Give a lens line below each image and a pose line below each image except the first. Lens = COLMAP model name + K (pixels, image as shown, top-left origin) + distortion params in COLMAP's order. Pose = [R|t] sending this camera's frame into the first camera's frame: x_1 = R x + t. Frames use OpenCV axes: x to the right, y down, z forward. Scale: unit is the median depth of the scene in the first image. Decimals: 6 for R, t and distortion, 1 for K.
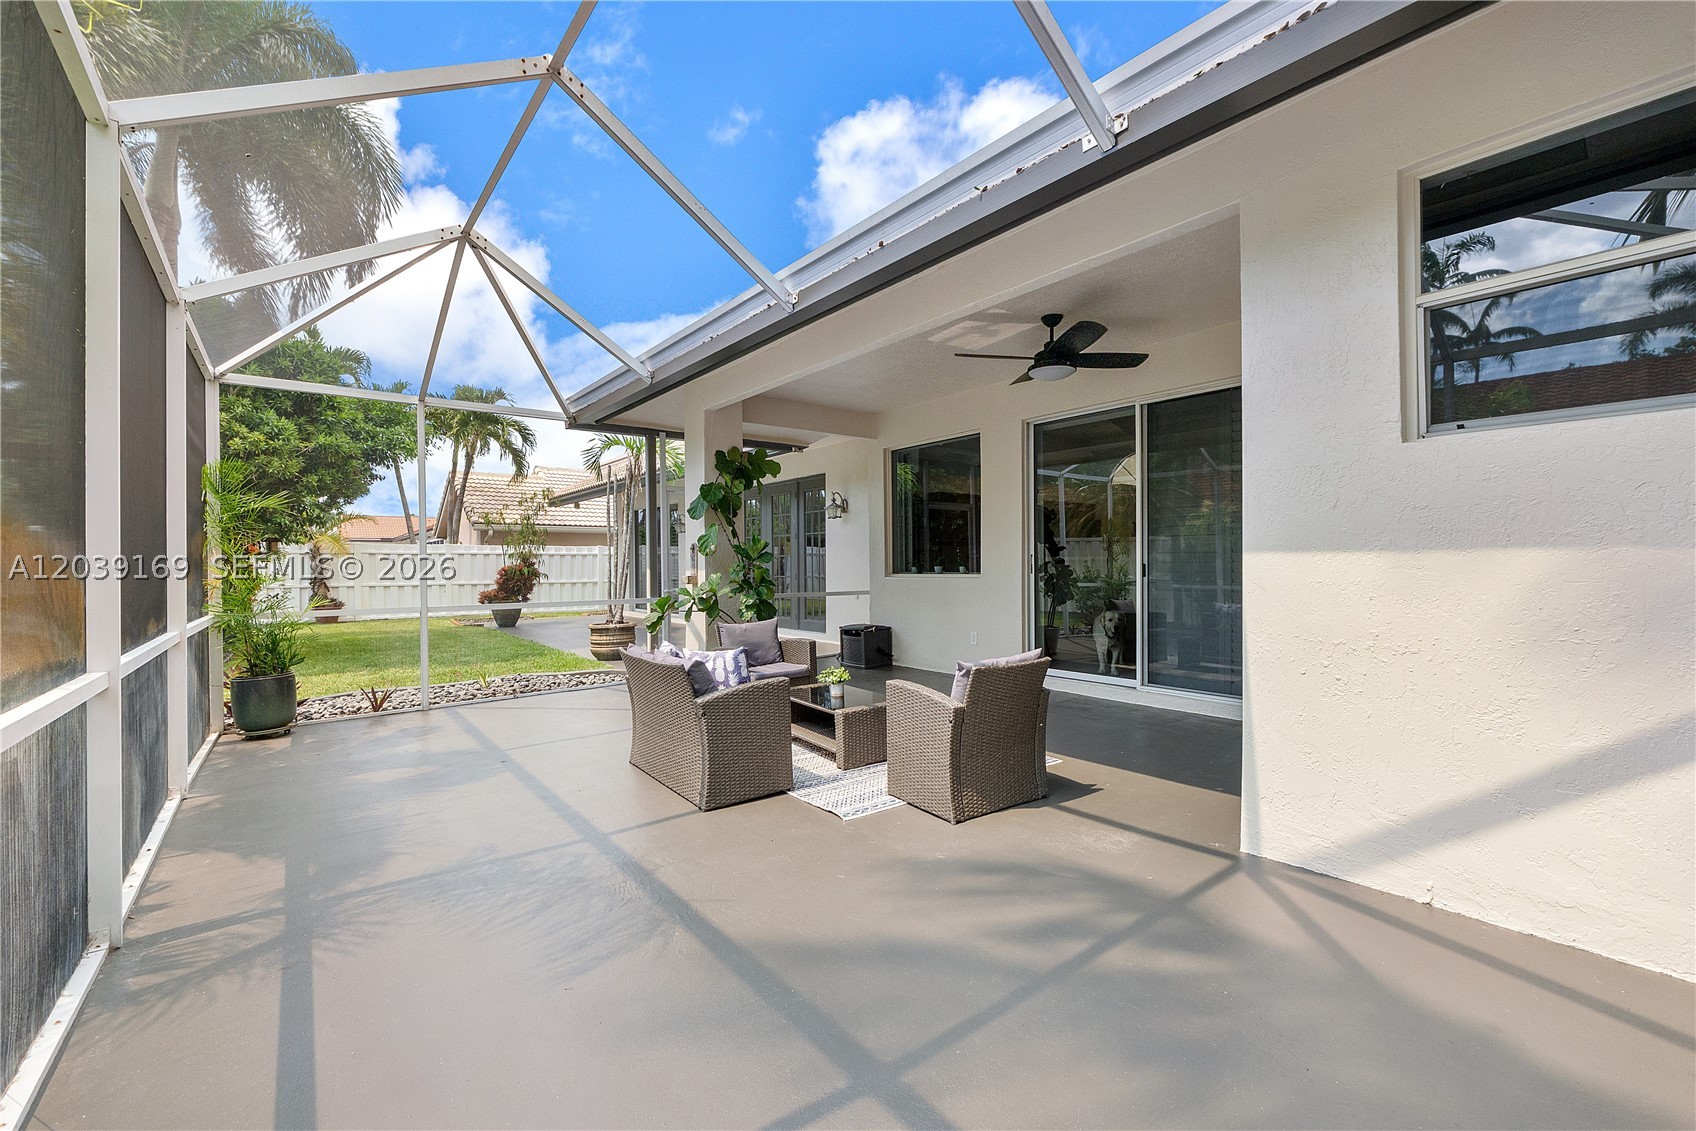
lens RADIAL K [[719.4, 0, 862.9], [0, 719.4, 562.4], [0, 0, 1]] dist [-0.002764, -0.000686]
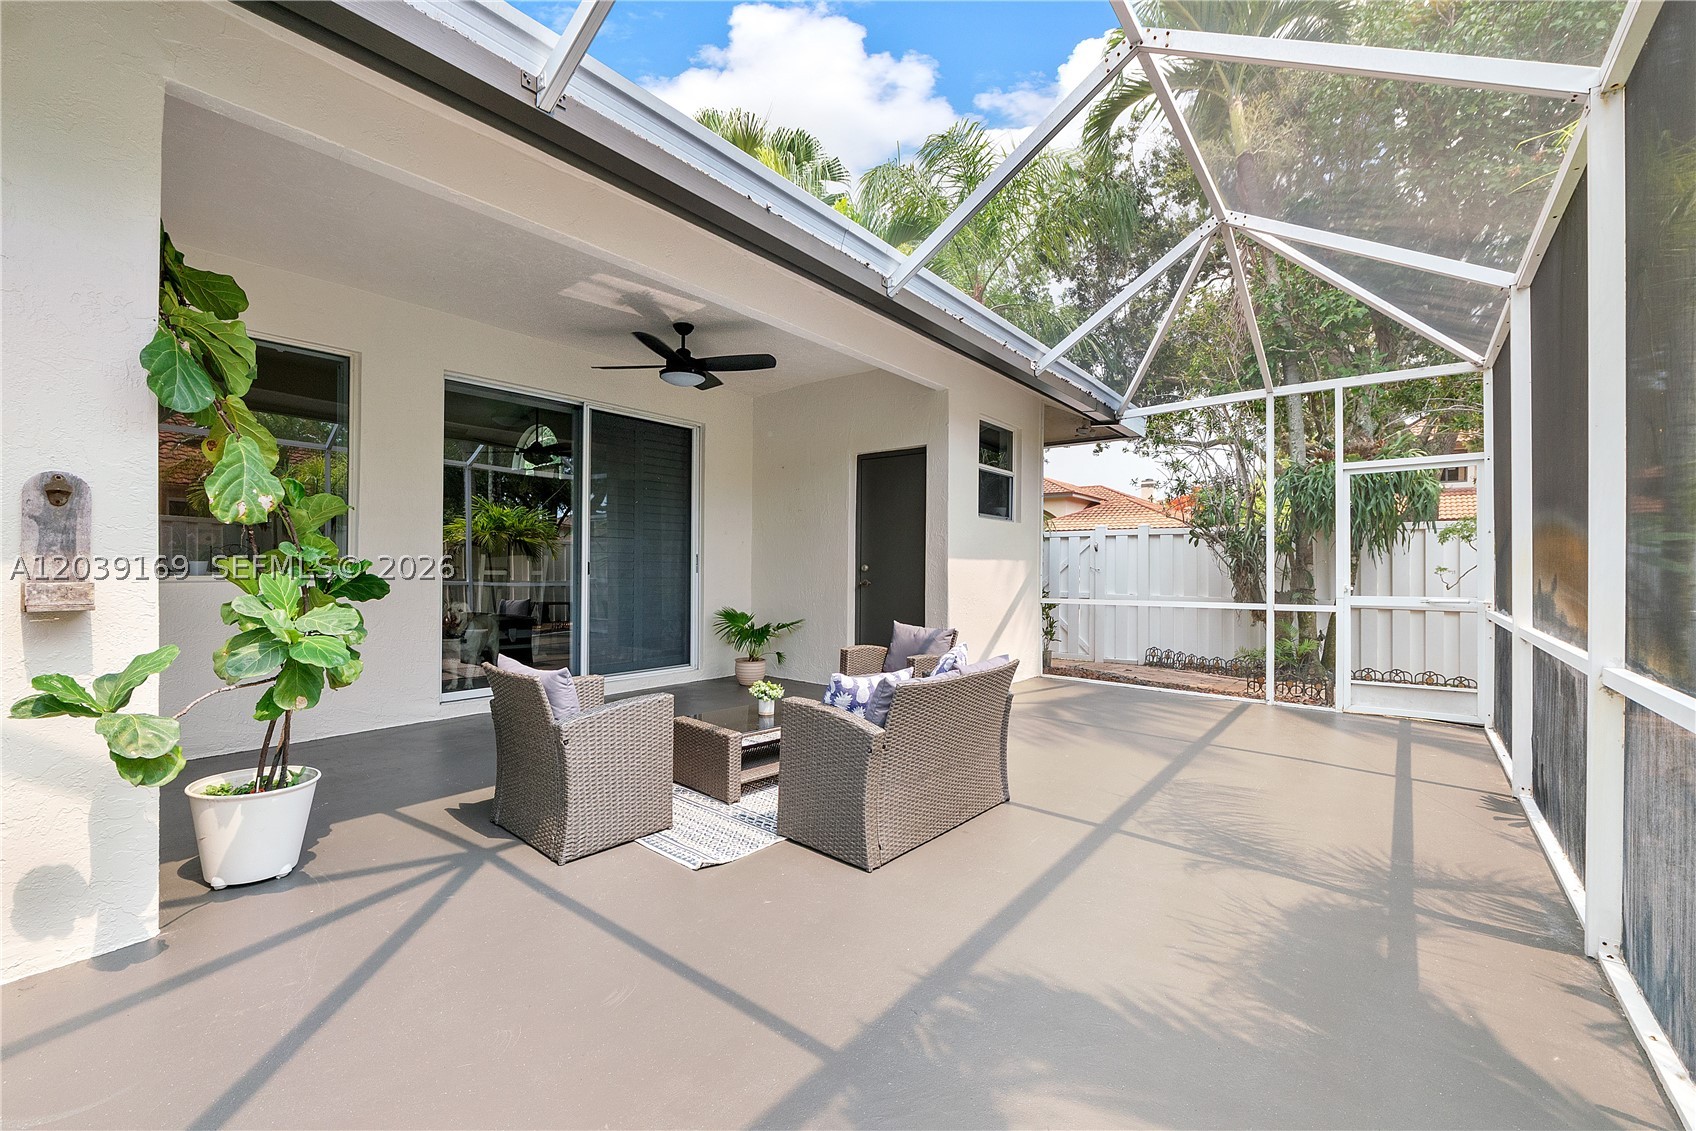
lens RADIAL K [[719.4, 0, 862.9], [0, 719.4, 562.4], [0, 0, 1]] dist [-0.002764, -0.000686]
pose [[-0.254737, 0.017727, 0.966848, -1.479639], [-0.000883, 0.999827, -0.018564, 0.036065], [-0.967010, -0.005583, -0.254677, 1.865432]]
